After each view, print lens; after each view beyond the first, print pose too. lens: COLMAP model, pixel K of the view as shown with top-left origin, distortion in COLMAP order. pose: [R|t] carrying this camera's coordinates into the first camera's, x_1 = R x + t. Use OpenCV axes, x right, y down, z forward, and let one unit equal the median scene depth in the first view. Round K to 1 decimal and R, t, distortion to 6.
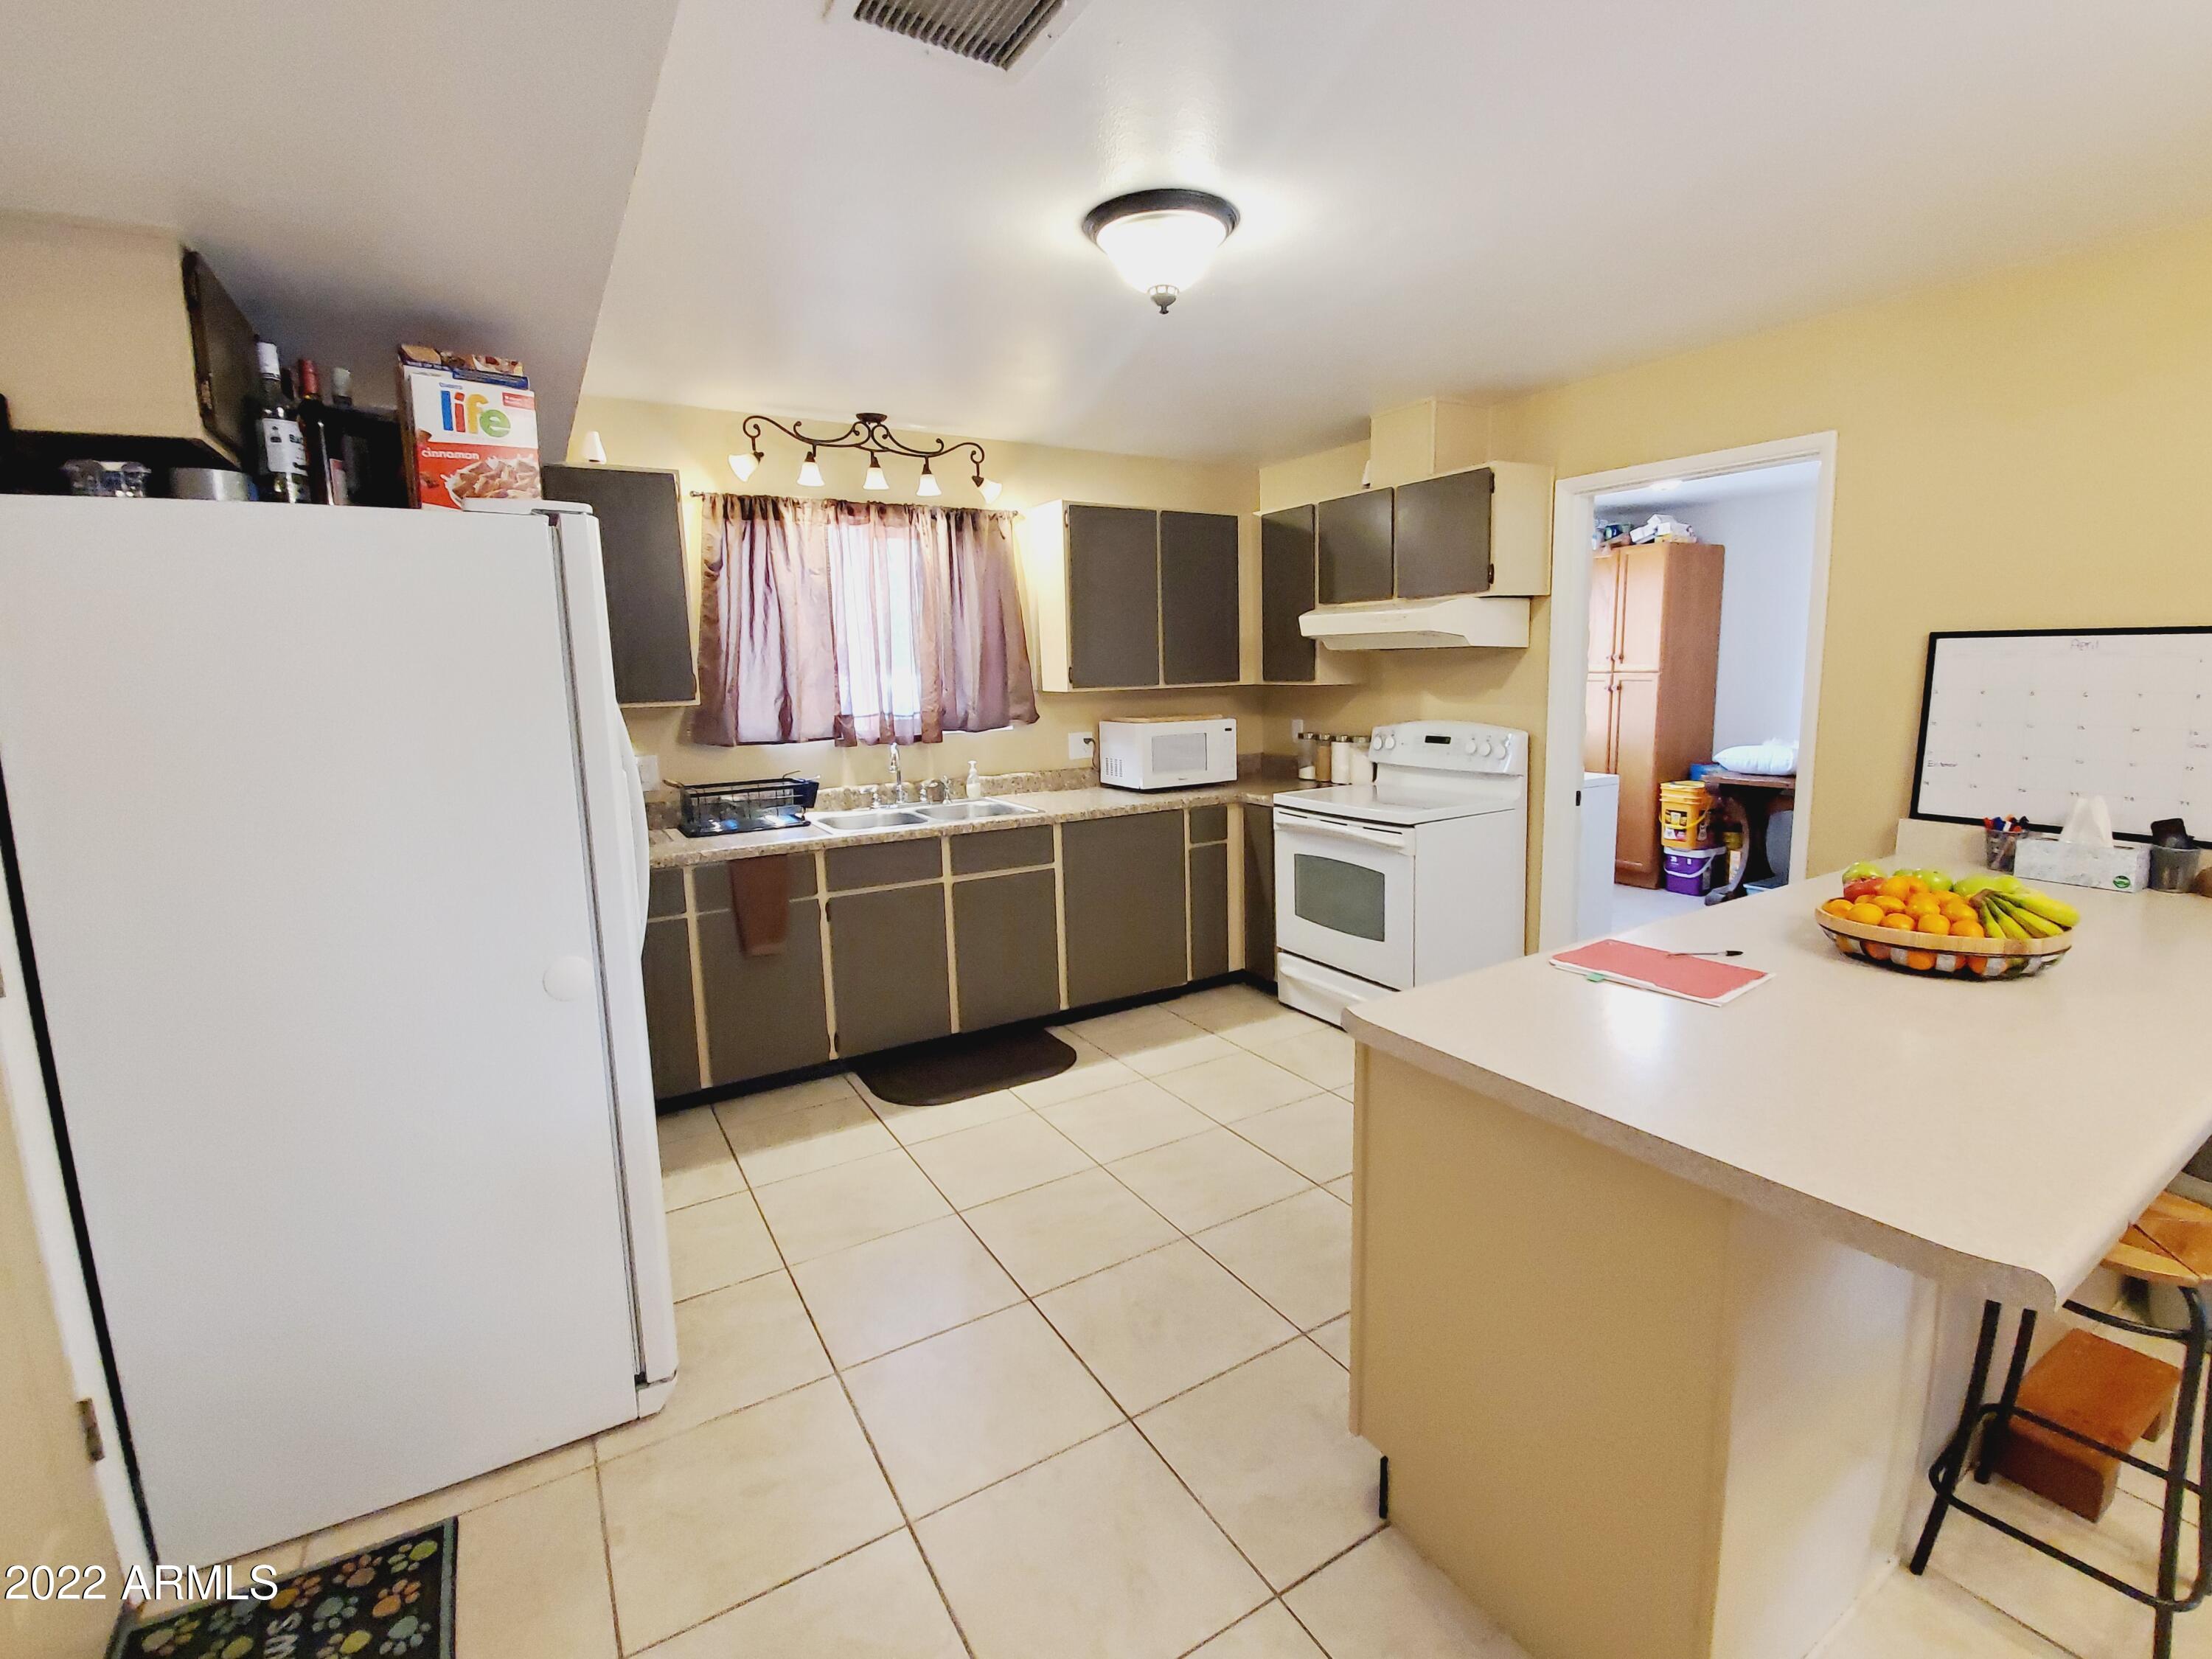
lens RADIAL K [[959.4, 0, 1110.8], [0, 959.4, 793.5], [0, 0, 1]] dist [-0.026928, -0.000209]
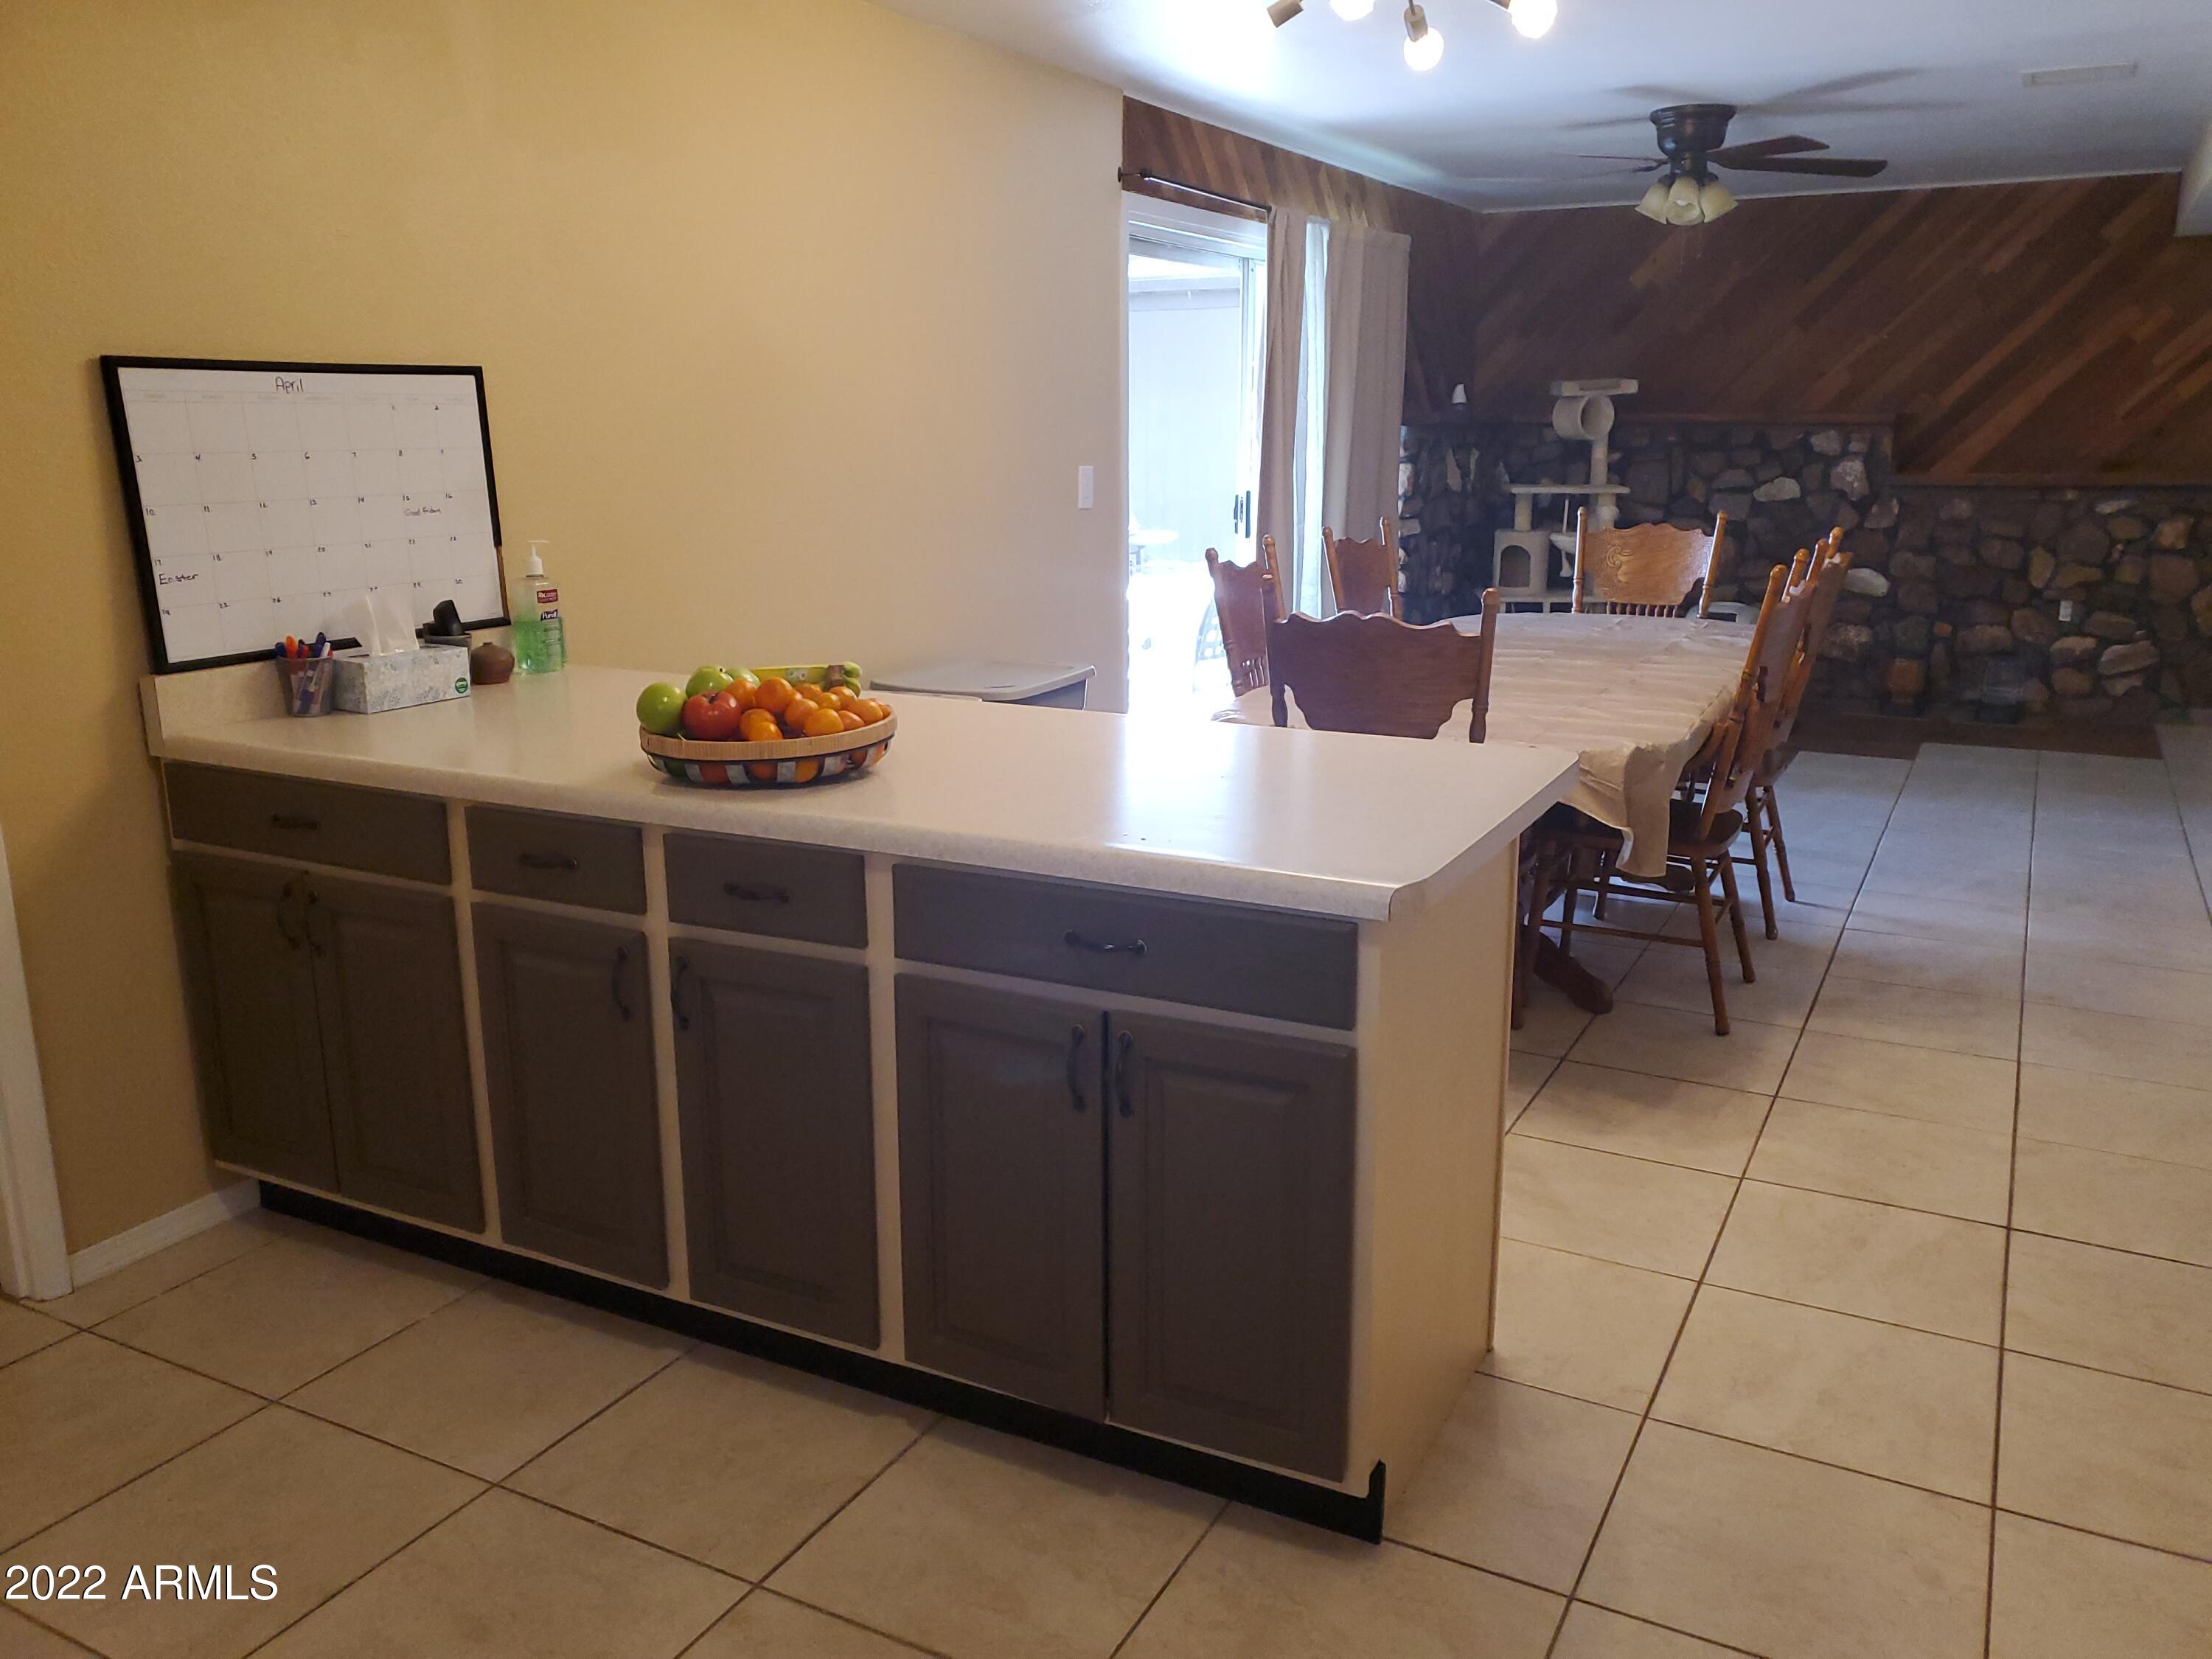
lens RADIAL K [[1712.0, 0, 1107.9], [0, 1712.0, 828.5], [0, 0, 1]] dist [0.077096, -0.160903]
pose [[-0.516302, -0.176358, 0.838051, -0.271694], [0.123207, 0.953092, 0.276472, -0.075896], [-0.847498, 0.245996, -0.470355, 0.716643]]
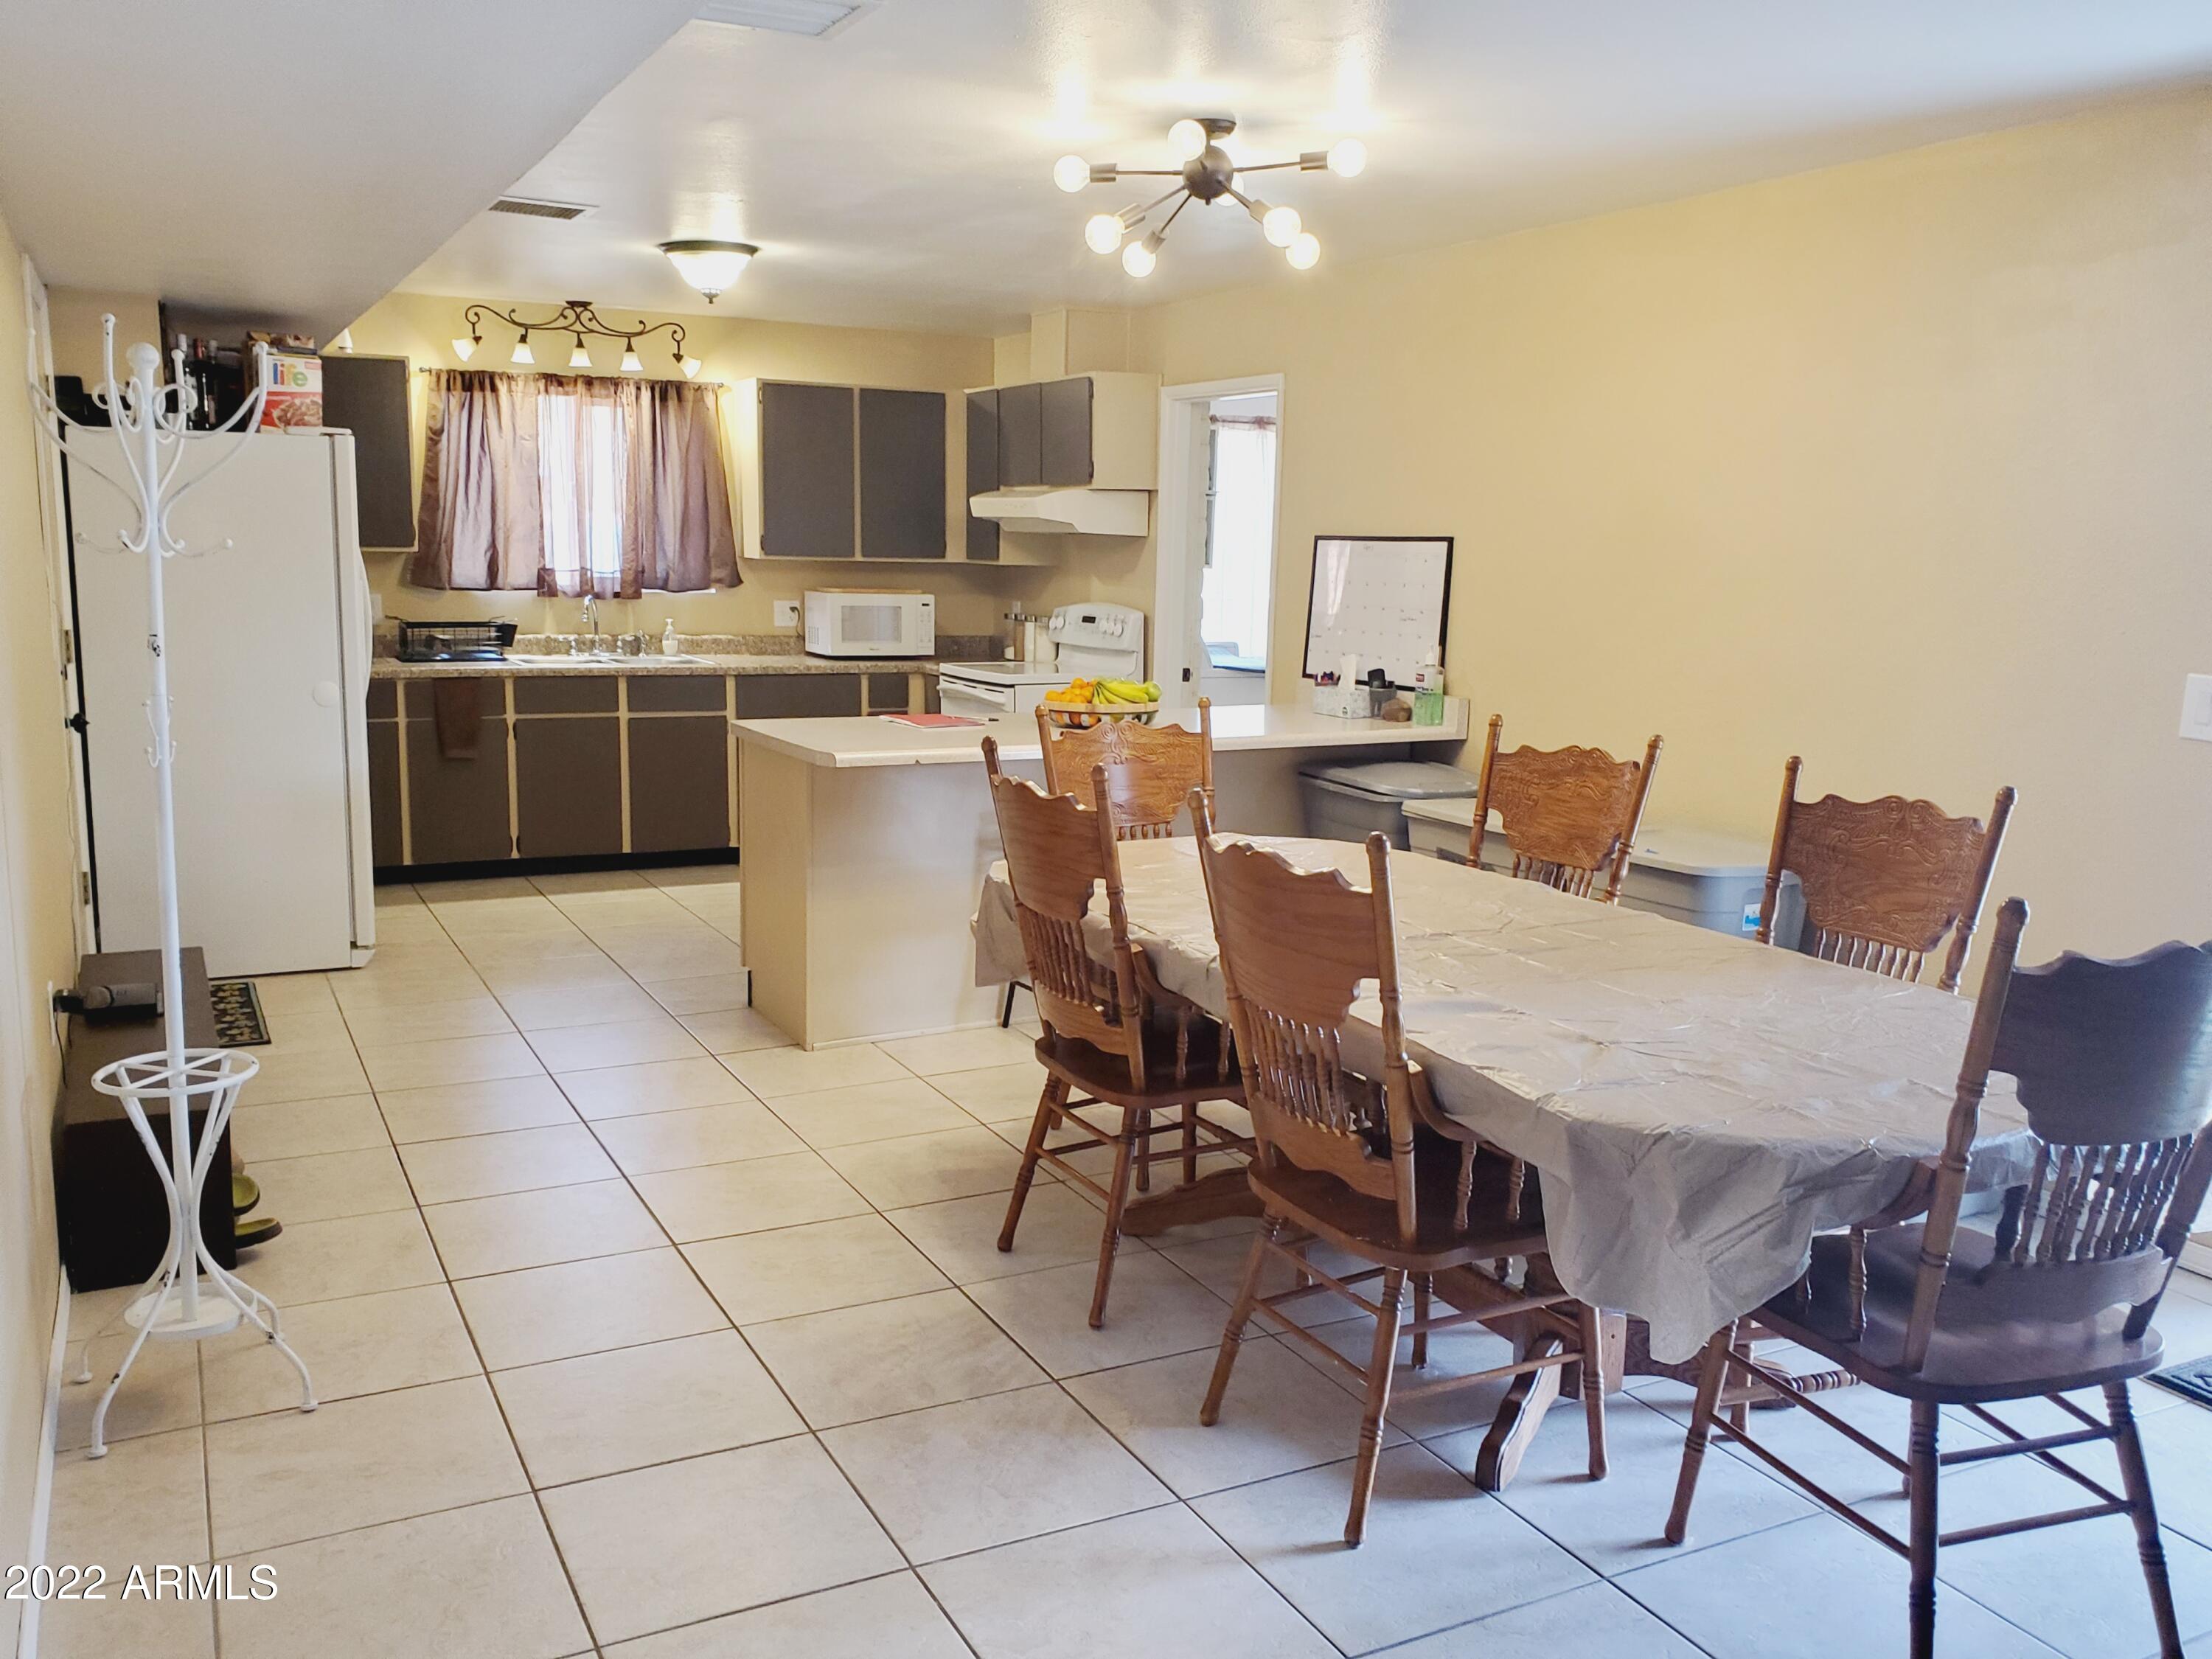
lens RADIAL K [[1800.0, 0, 1105.0], [0, 1800.0, 847.2], [0, 0, 1]] dist [0.090721, -0.450967]
pose [[0.996688, 0.057378, -0.057631, 0.511908], [-0.055378, 0.997827, 0.035706, 0.131740], [0.059554, -0.032396, 0.997699, -1.074069]]
